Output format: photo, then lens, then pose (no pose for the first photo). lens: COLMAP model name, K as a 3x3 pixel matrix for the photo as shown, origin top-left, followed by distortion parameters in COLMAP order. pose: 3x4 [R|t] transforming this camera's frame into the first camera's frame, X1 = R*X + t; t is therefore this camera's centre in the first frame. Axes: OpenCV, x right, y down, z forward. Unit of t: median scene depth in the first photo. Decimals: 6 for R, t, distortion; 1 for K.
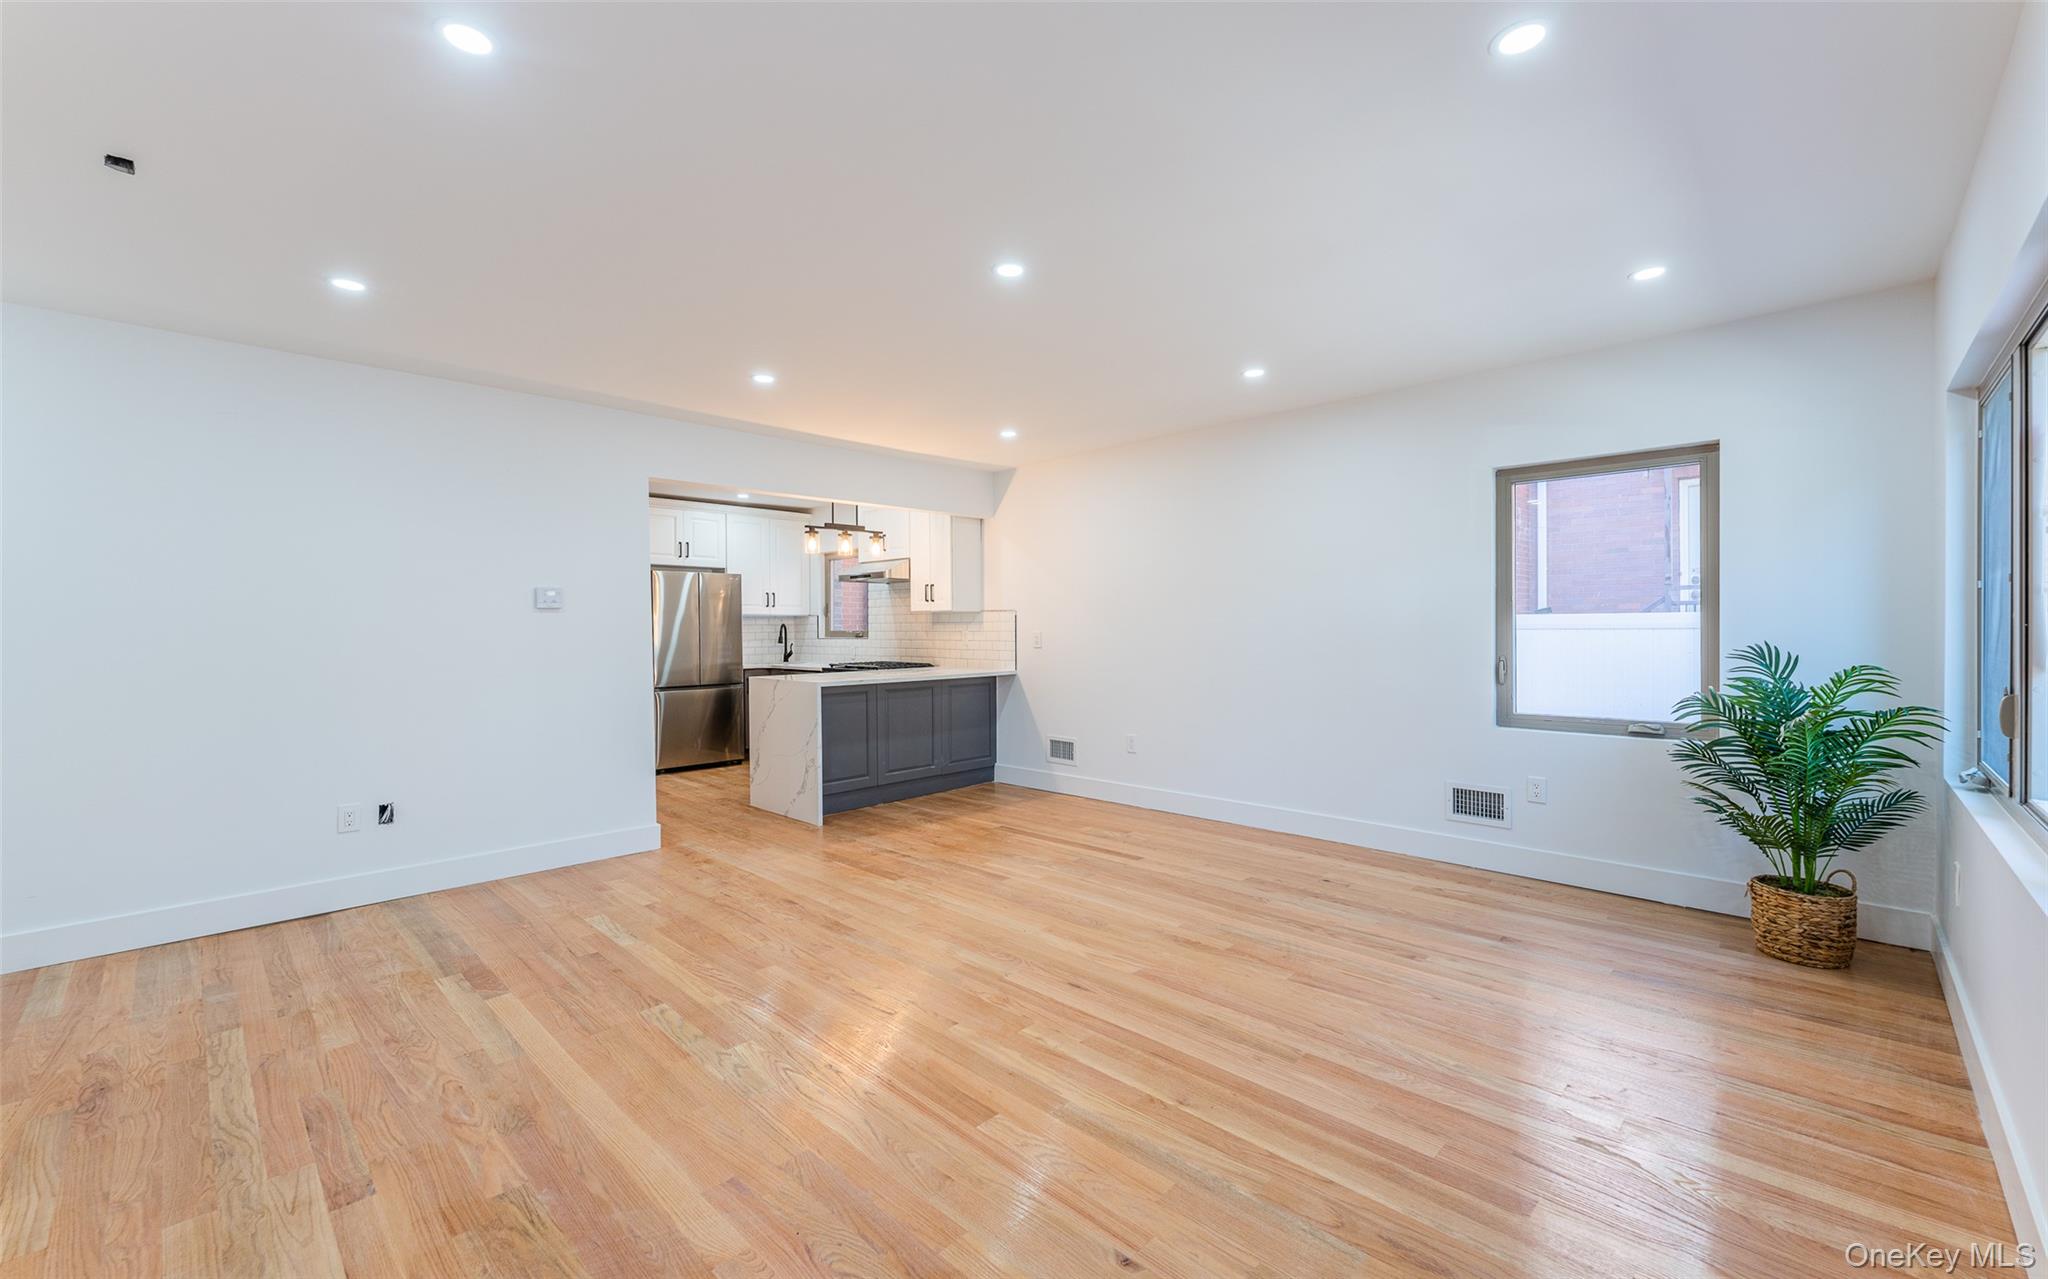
lens RADIAL K [[821.6, 0, 1014.4], [0, 821.6, 626.1], [0, 0, 1]] dist [-0.000022, -0.000384]
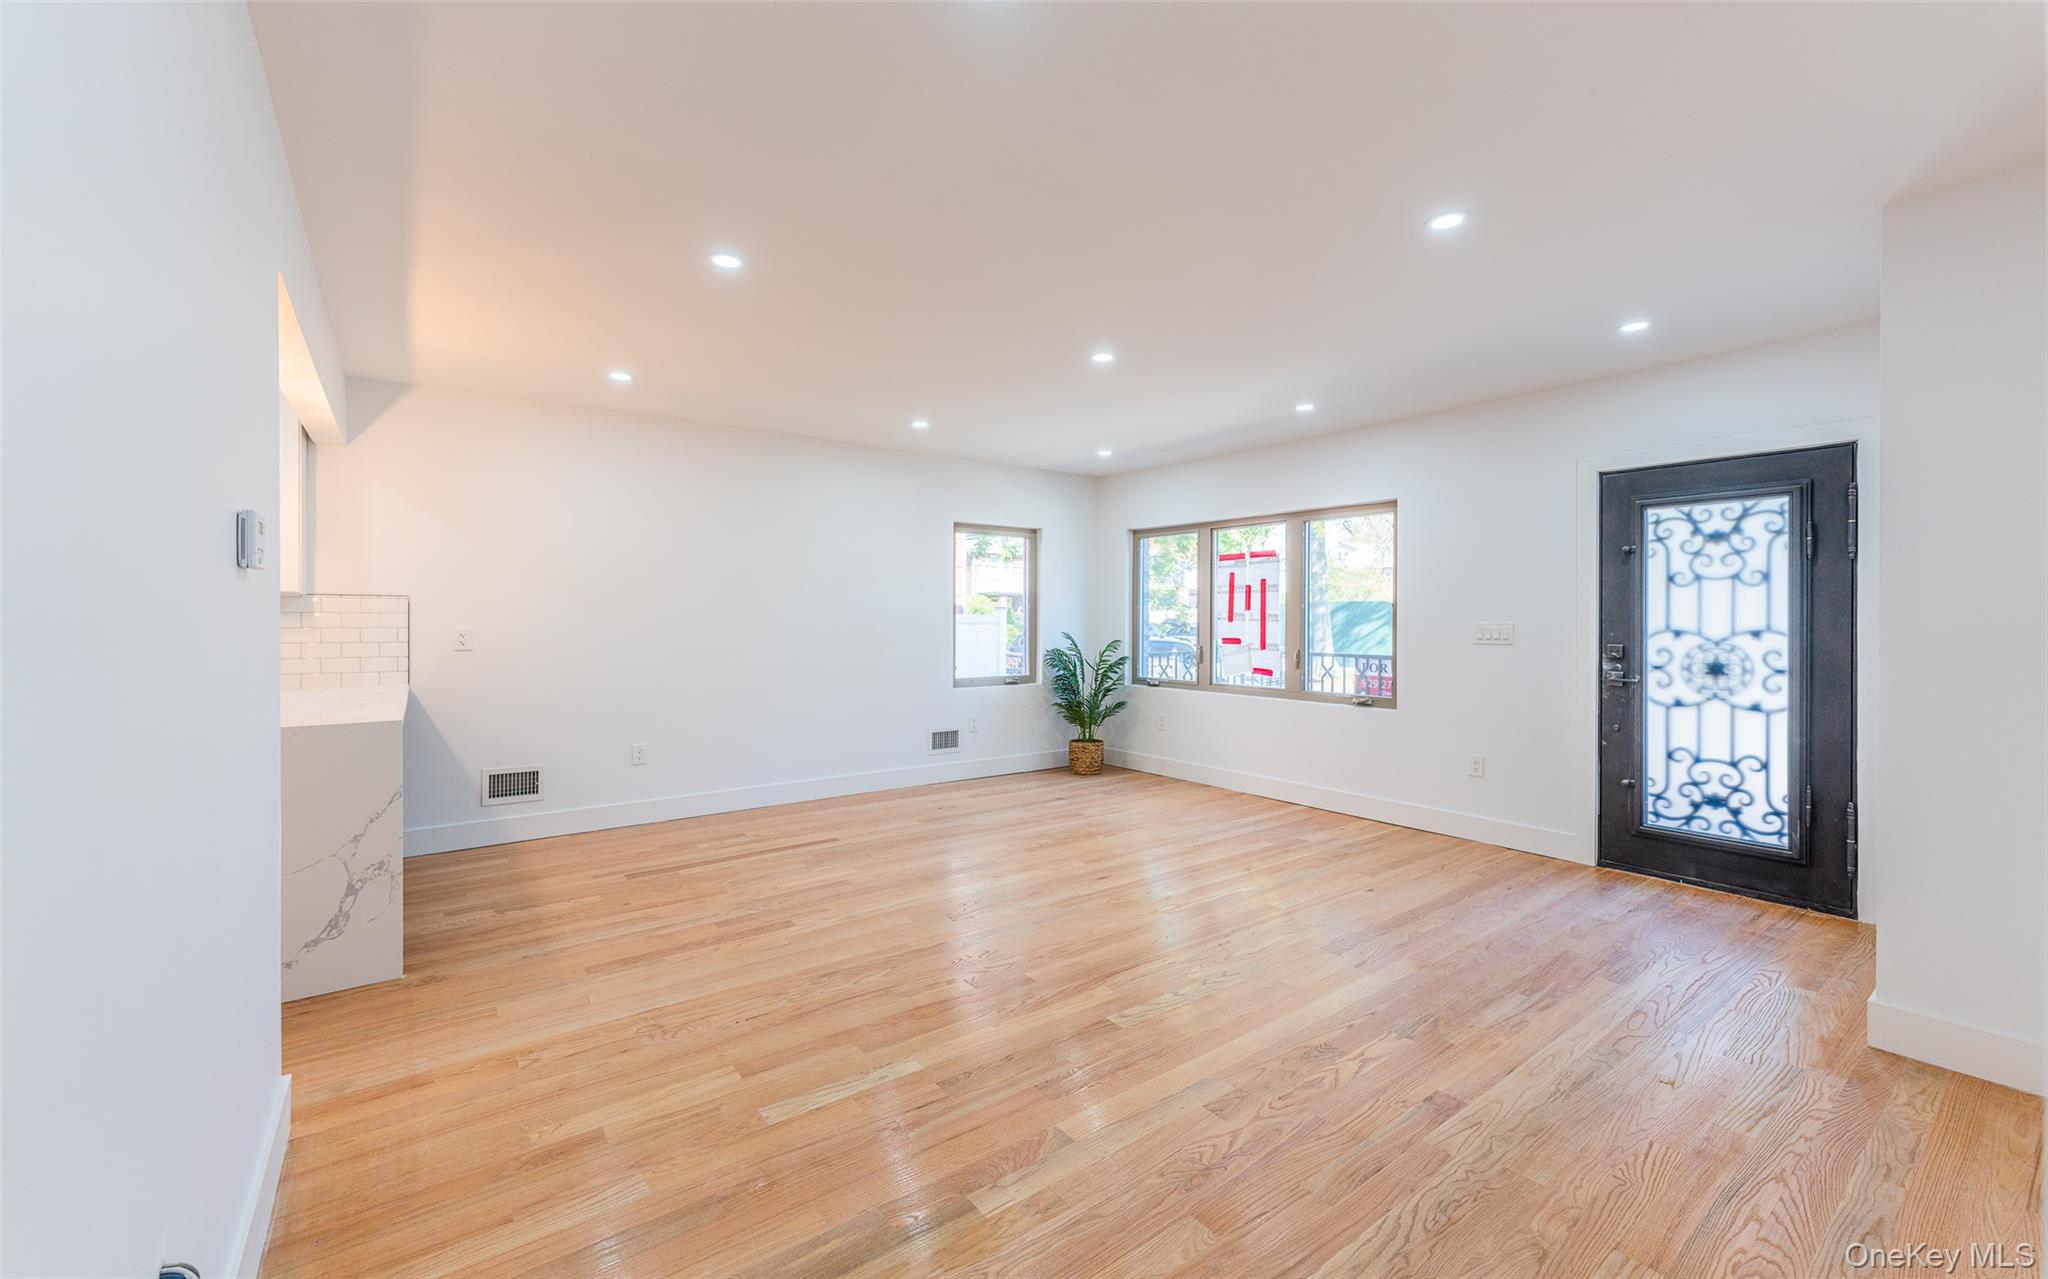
lens RADIAL K [[821.6, 0, 1029.8], [0, 821.6, 629.1], [0, 0, 1]] dist [-0.000022, -0.000384]
pose [[0.146917, -0.005455, 0.989134, -0.888024], [-0.005220, 0.999967, 0.006290, 0.001777], [-0.989135, -0.006087, 0.146884, 0.611262]]
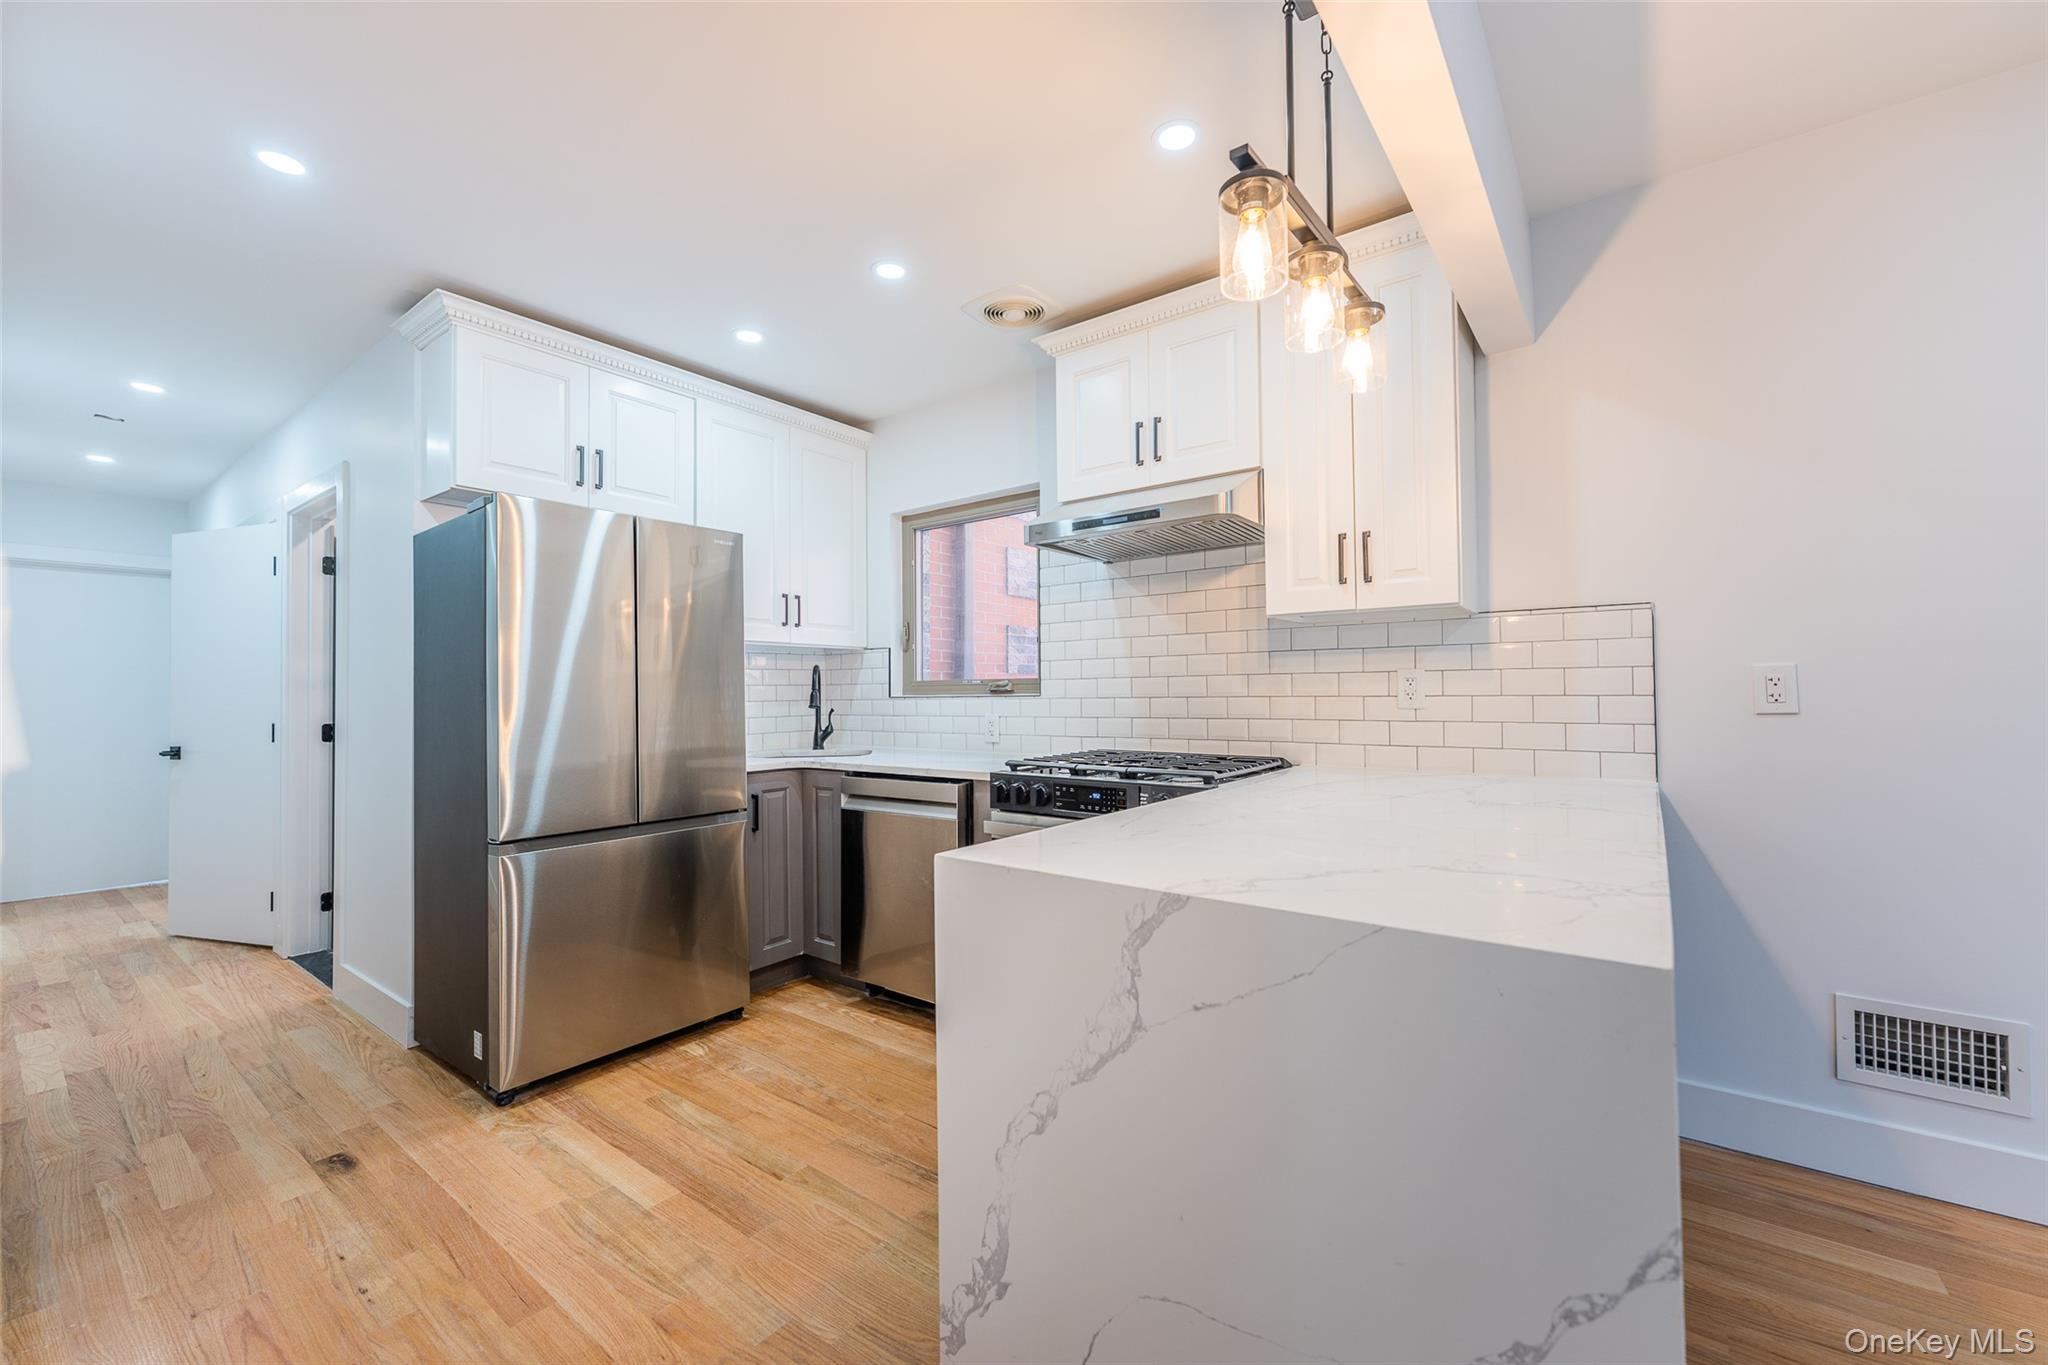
lens RADIAL K [[816.1, 0, 1016.9], [0, 816.1, 674.4], [0, 0, 1]] dist [0.000100, 0.000609]
pose [[0.991778, -0.000092, 0.127972, -0.453067], [0.003222, 0.999701, -0.024253, 0.026516], [-0.127932, 0.024466, 0.991481, 1.068395]]
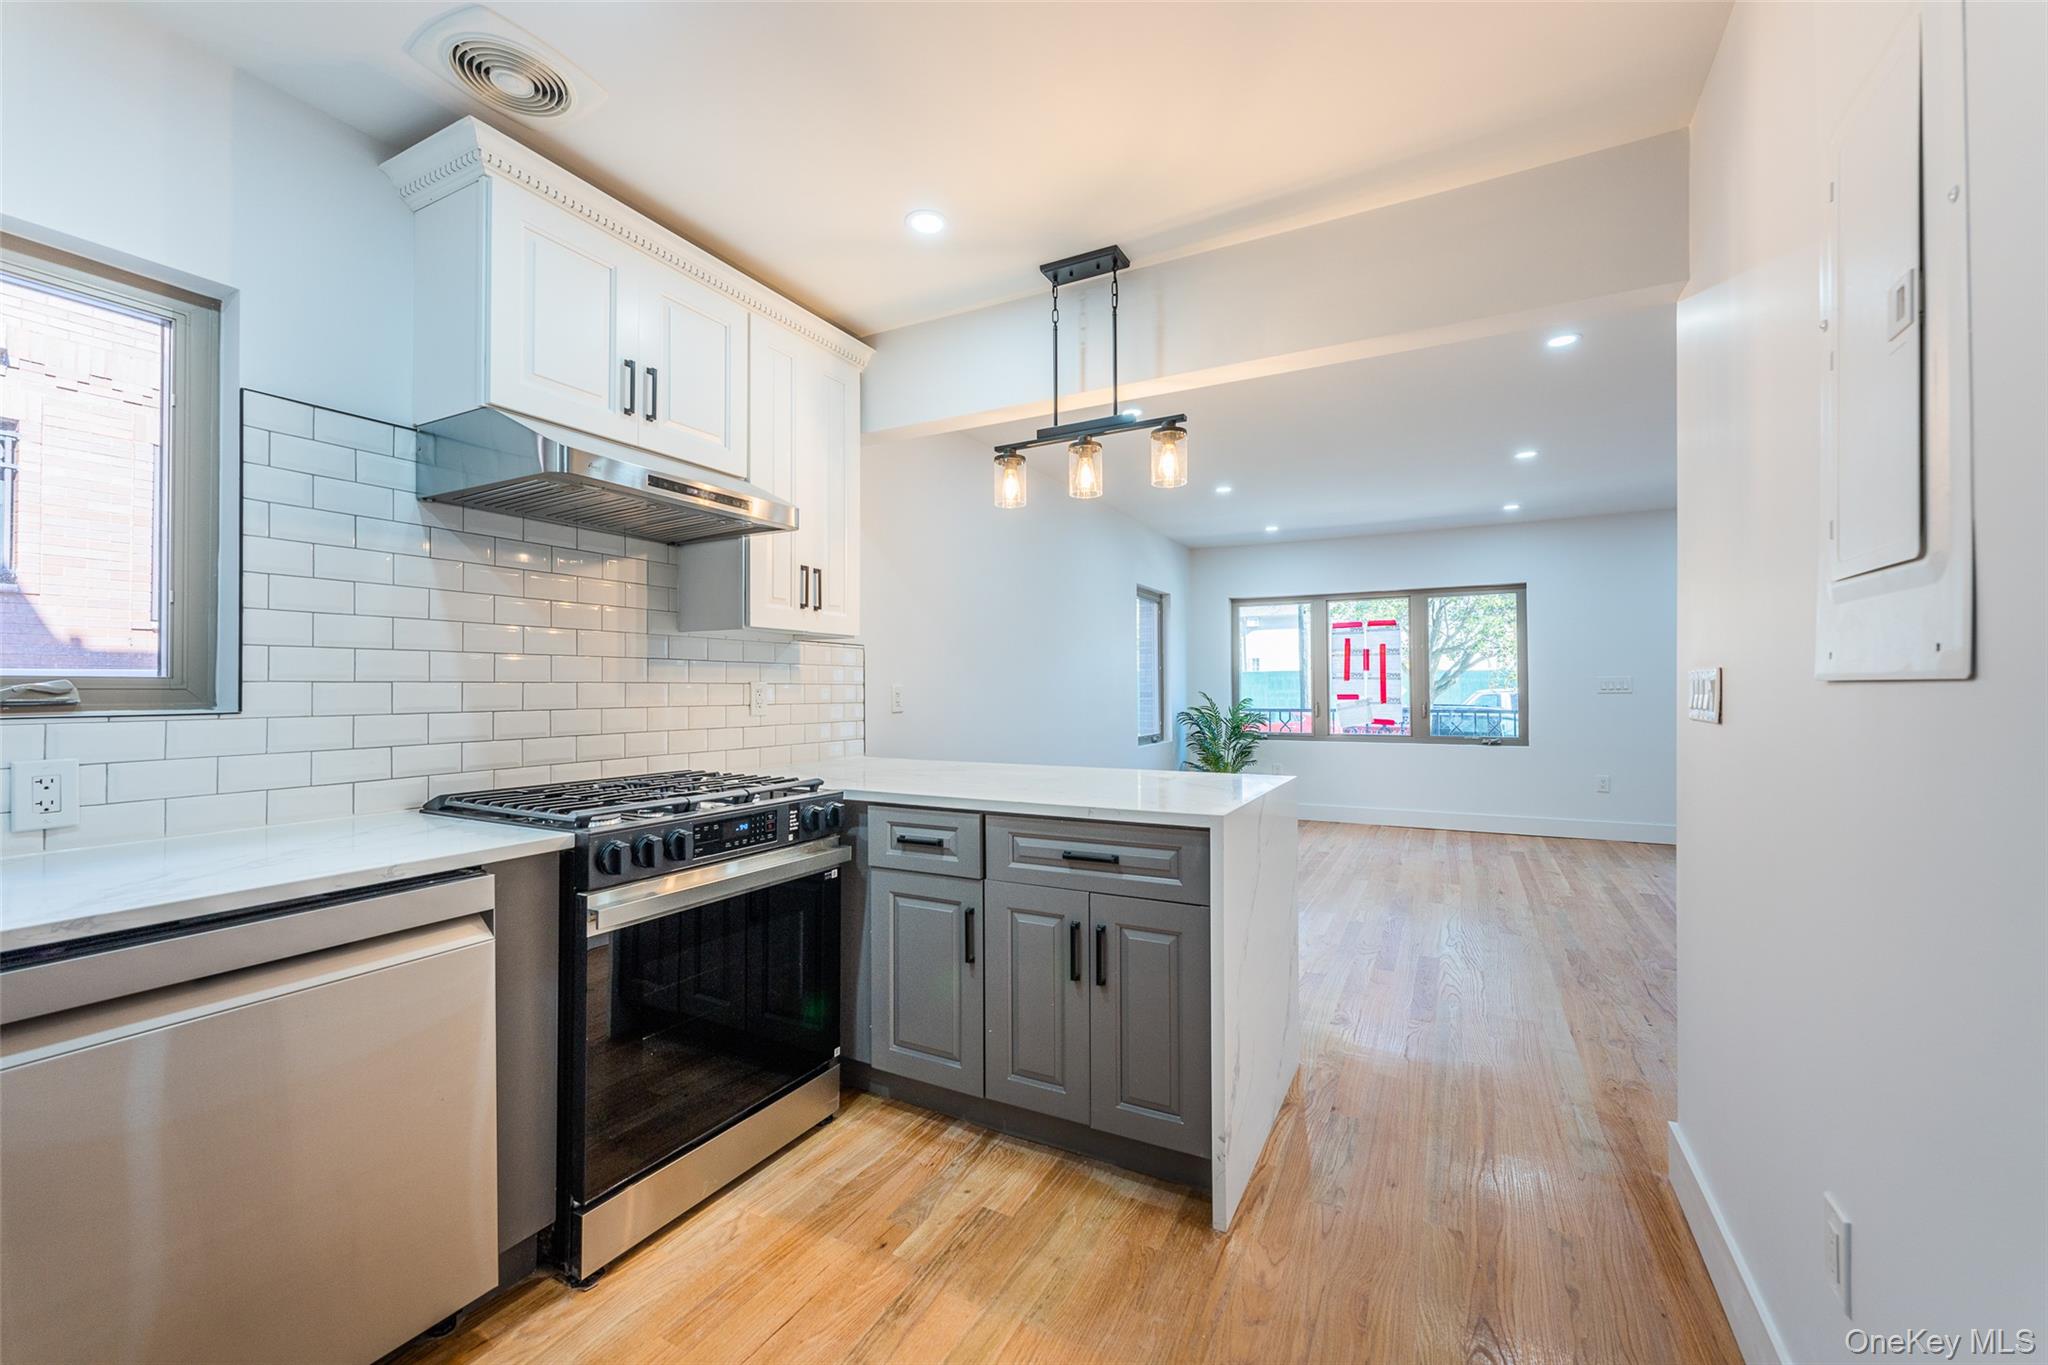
lens RADIAL K [[816.1, 0, 1025.8], [0, 816.1, 683.4], [0, 0, 1]] dist [0.000100, 0.000609]
pose [[-0.286657, 0.013435, 0.957939, -0.824118], [0.004996, 0.999909, -0.012529, 0.020322], [-0.958020, 0.001194, -0.286698, 1.595508]]
